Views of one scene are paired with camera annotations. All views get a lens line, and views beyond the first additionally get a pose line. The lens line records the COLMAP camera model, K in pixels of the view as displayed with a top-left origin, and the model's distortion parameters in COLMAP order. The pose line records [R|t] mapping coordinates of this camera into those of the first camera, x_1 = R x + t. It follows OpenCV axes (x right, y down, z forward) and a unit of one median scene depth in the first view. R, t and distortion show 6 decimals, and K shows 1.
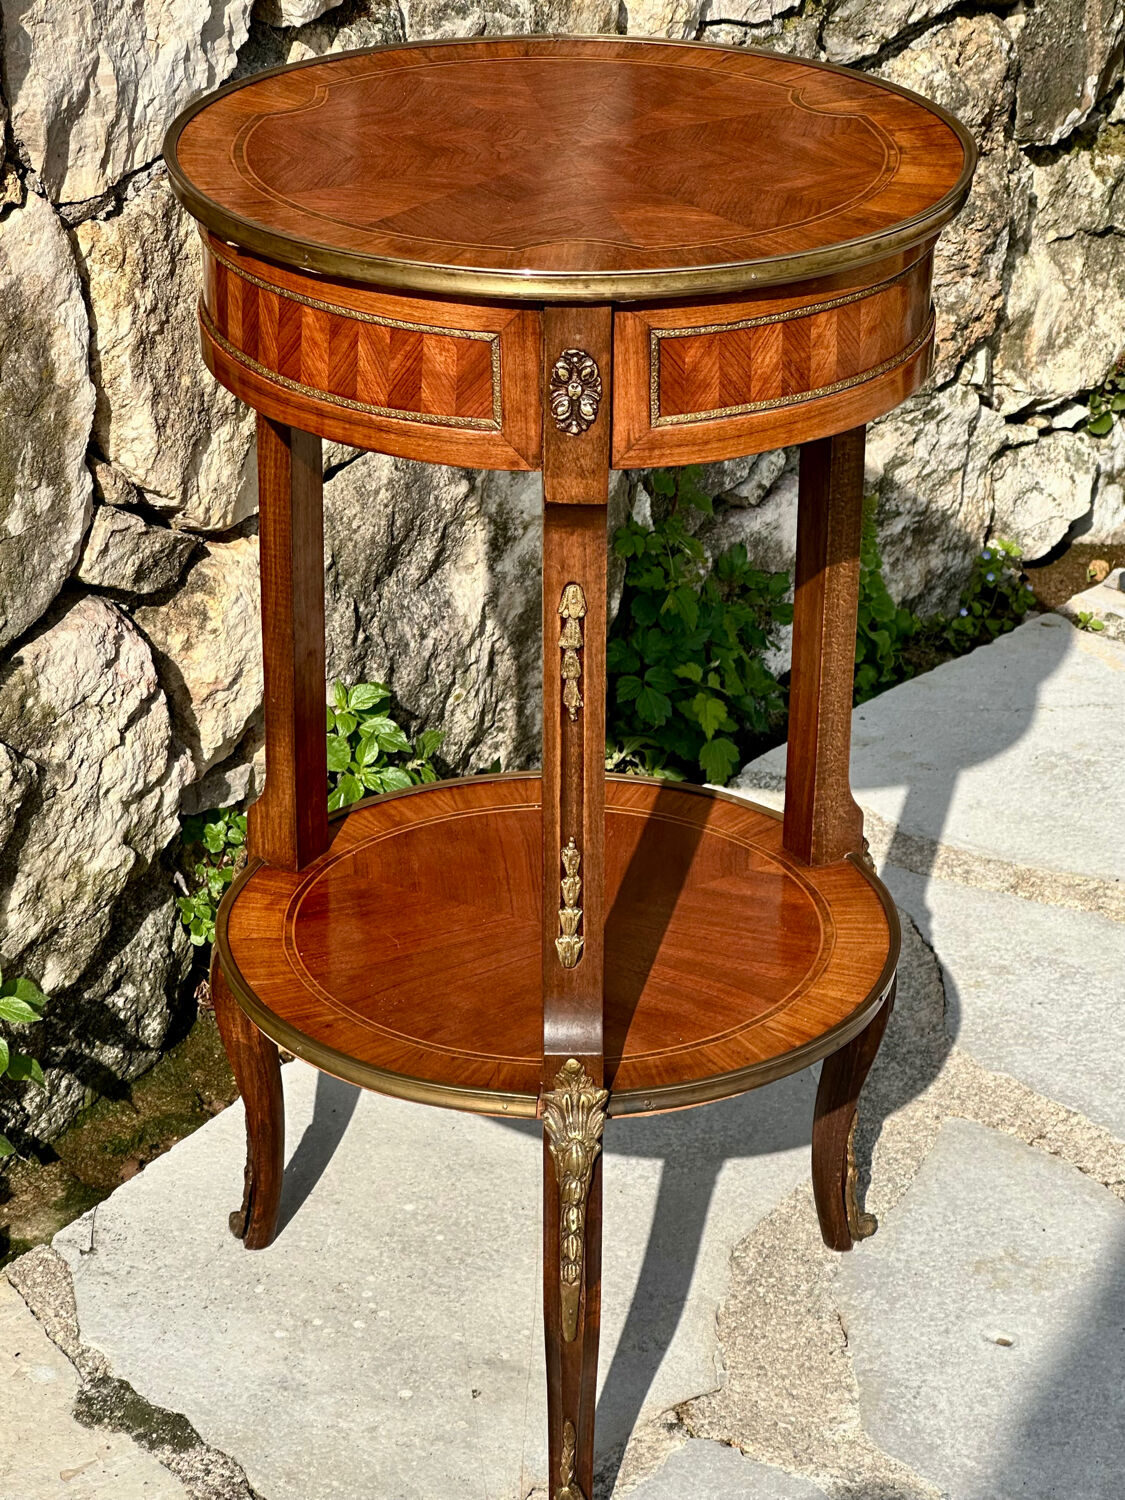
lens RADIAL K [[3988.8, 0, 561.9], [0, 3988.8, 750.2], [0, 0, 1]] dist [0.112368, 0.000000]
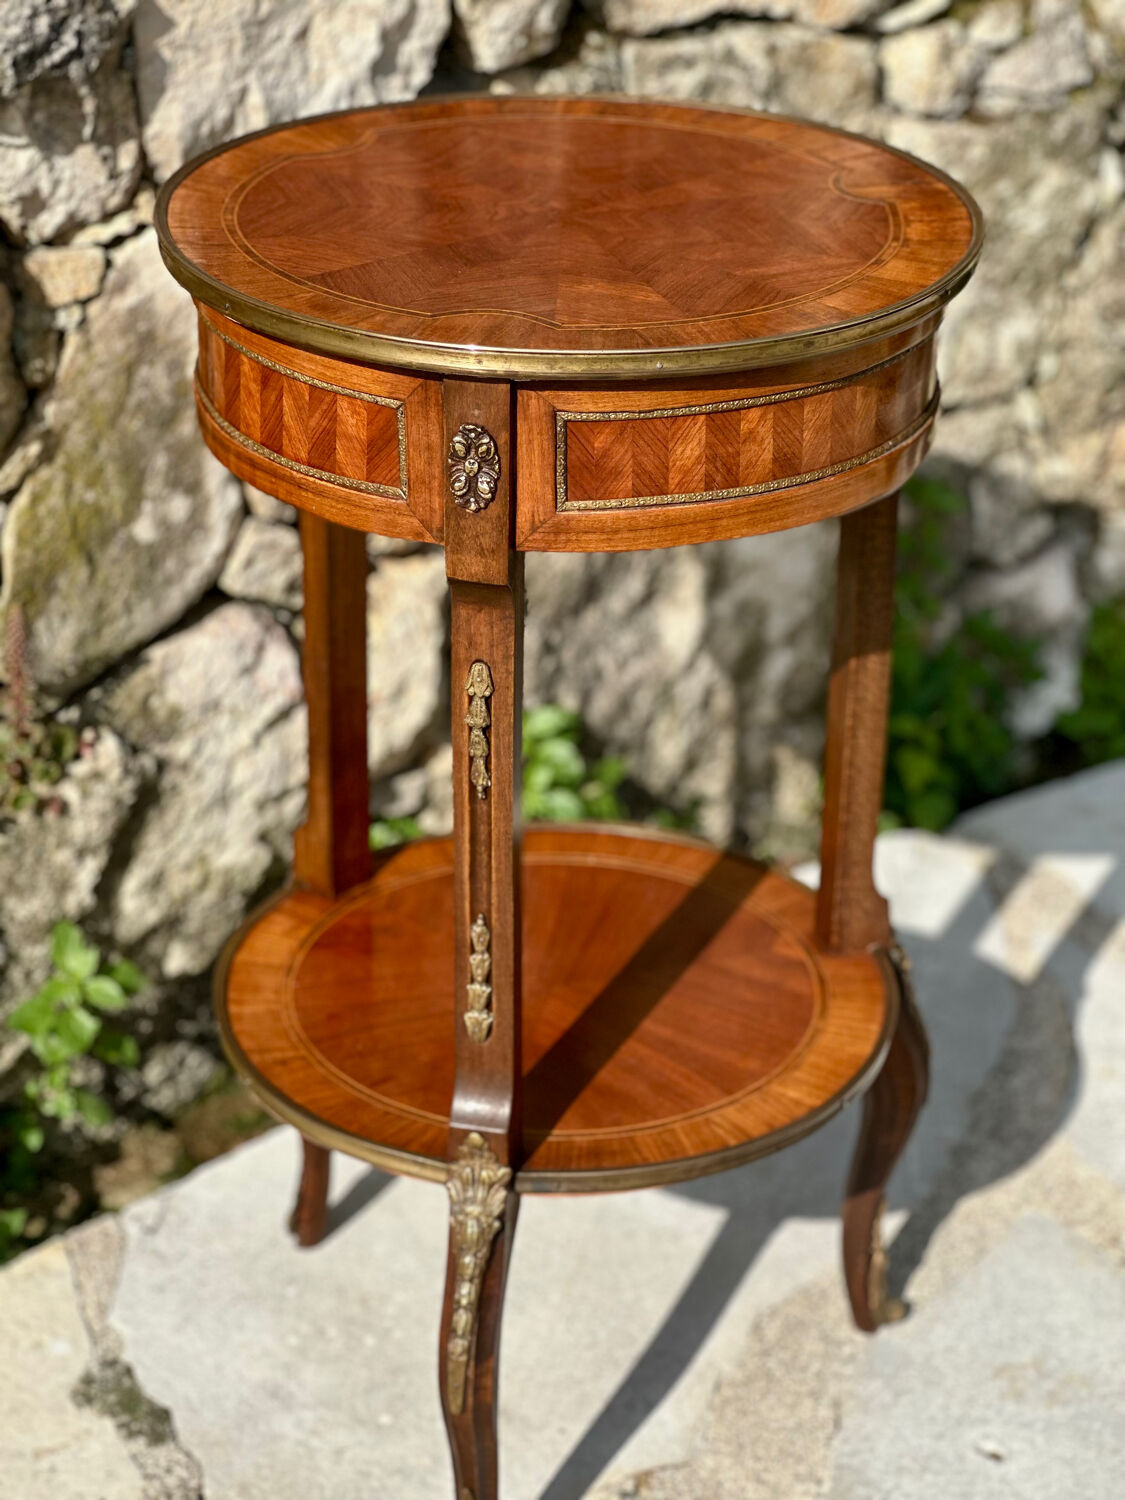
lens RADIAL K [[3424.1, 0, 563.0], [0, 3424.1, 775.7], [0, 0, 1]] dist [0.142810, 0.000000]
pose [[0.971428, 0.111276, -0.209631, 0.173785], [-0.105343, 0.993659, 0.039294, -0.042257], [0.212675, -0.016088, 0.976991, 0.157835]]
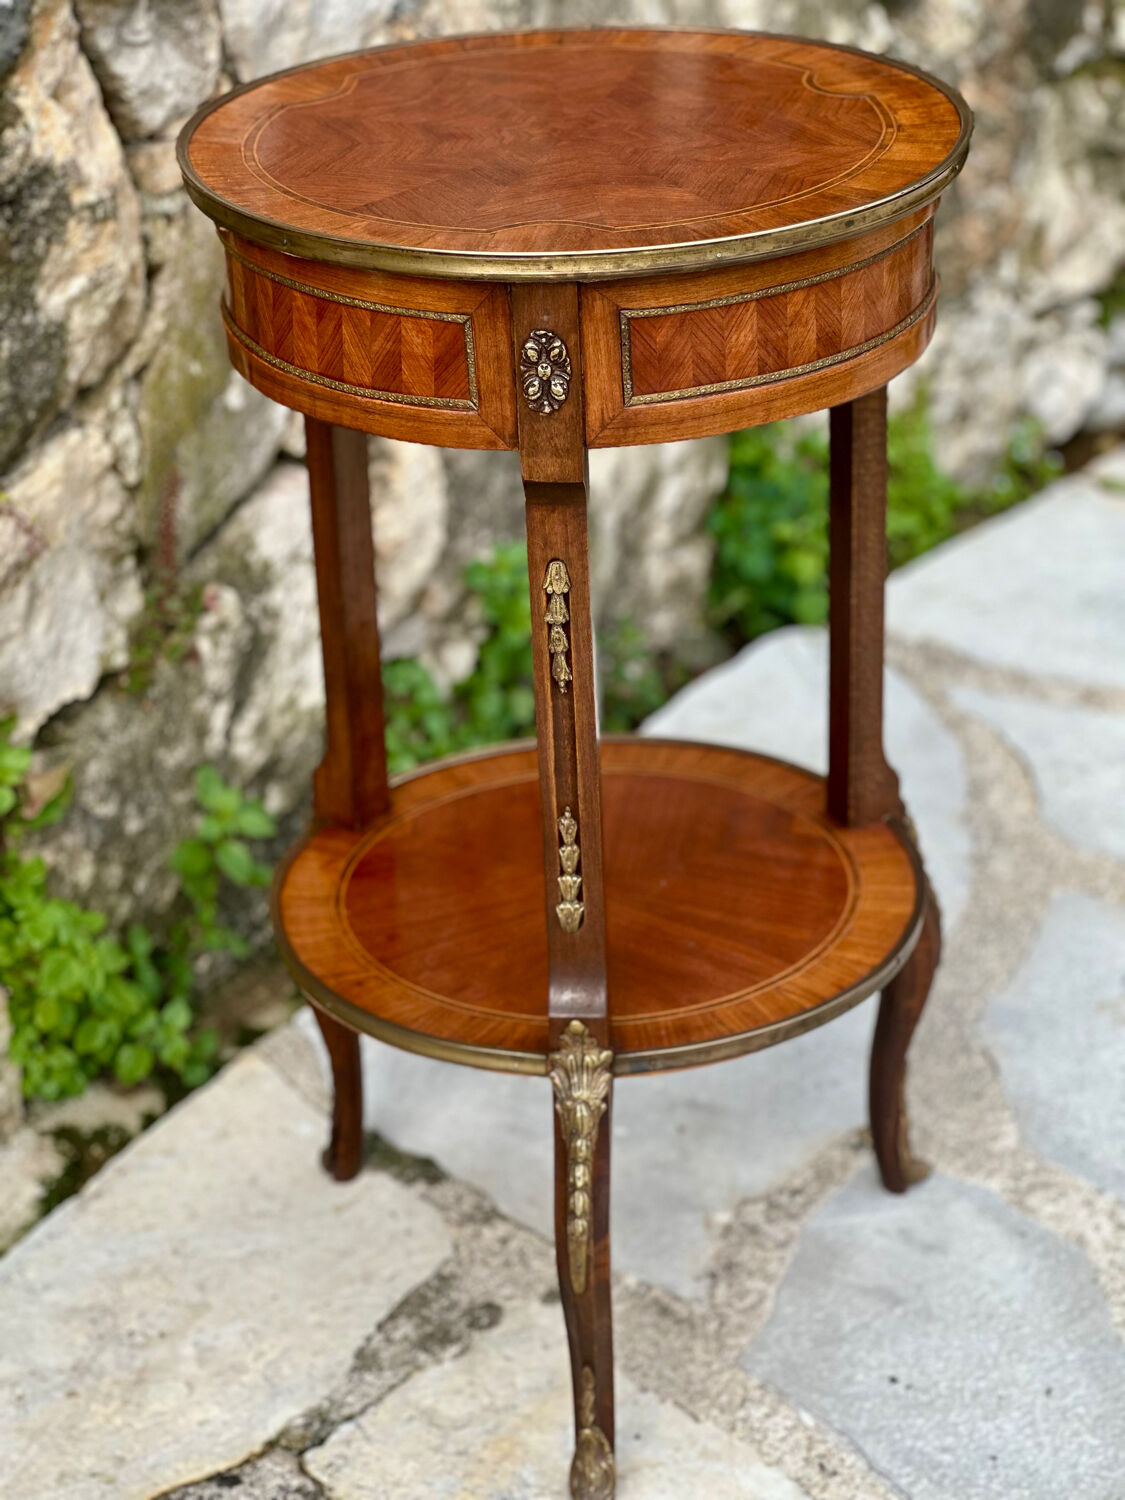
lens RADIAL K [[3424.1, 0, 577.9], [0, 3424.1, 764.7], [0, 0, 1]] dist [0.142810, 0.000000]
pose [[0.994743, 0.002334, -0.102374, 0.084507], [0.000208, 0.999692, 0.024818, -0.009782], [0.102401, -0.024709, 0.994436, 0.110135]]
